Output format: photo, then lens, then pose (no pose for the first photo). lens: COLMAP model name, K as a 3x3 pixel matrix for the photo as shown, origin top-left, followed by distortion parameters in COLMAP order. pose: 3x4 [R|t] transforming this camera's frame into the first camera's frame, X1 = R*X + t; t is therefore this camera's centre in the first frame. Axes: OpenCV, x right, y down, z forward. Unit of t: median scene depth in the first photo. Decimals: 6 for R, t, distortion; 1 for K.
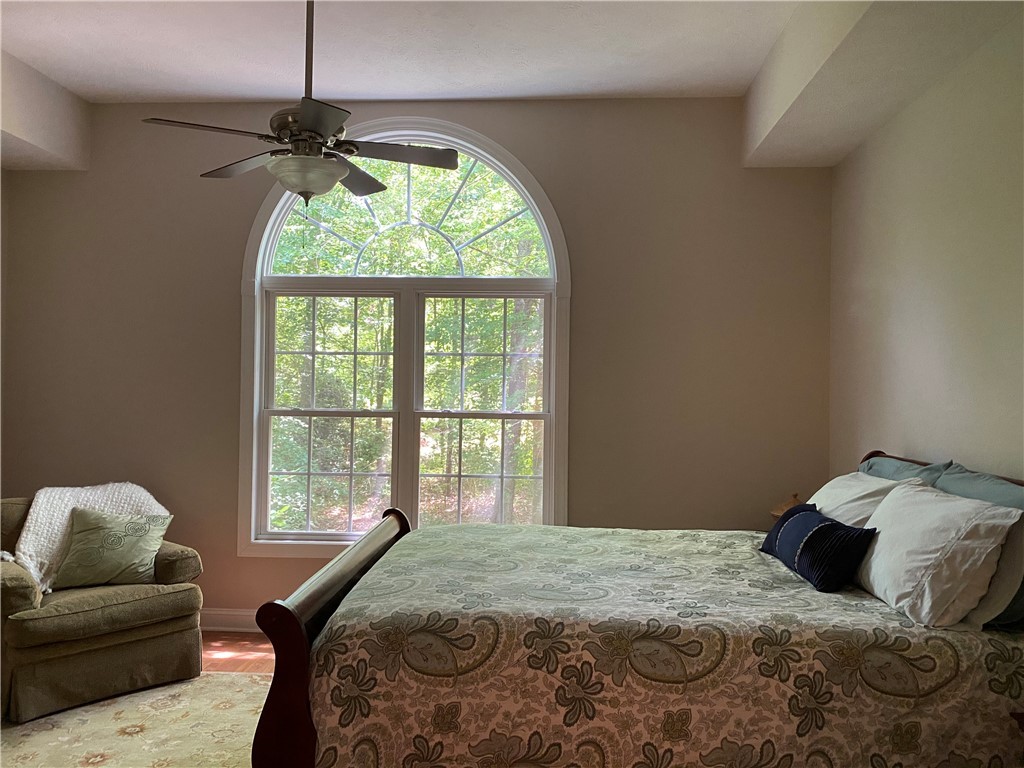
lens RADIAL K [[777.4, 0, 512.0], [0, 777.4, 384.0], [0, 0, 1]] dist [0.009283, -0.010389]
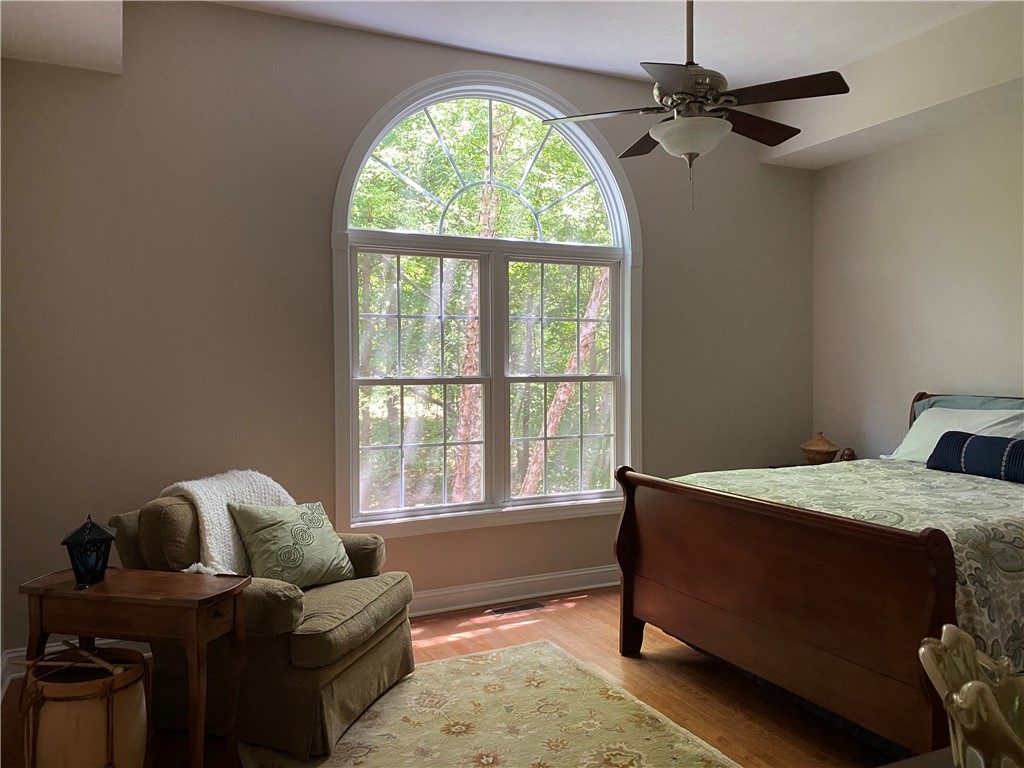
lens RADIAL K [[777.4, 0, 512.0], [0, 777.4, 384.0], [0, 0, 1]] dist [0.009283, -0.010389]
pose [[0.875190, -0.032940, 0.482656, -0.635478], [0.014862, 0.999039, 0.041234, 0.004257], [-0.483551, -0.028914, 0.874839, 0.138389]]
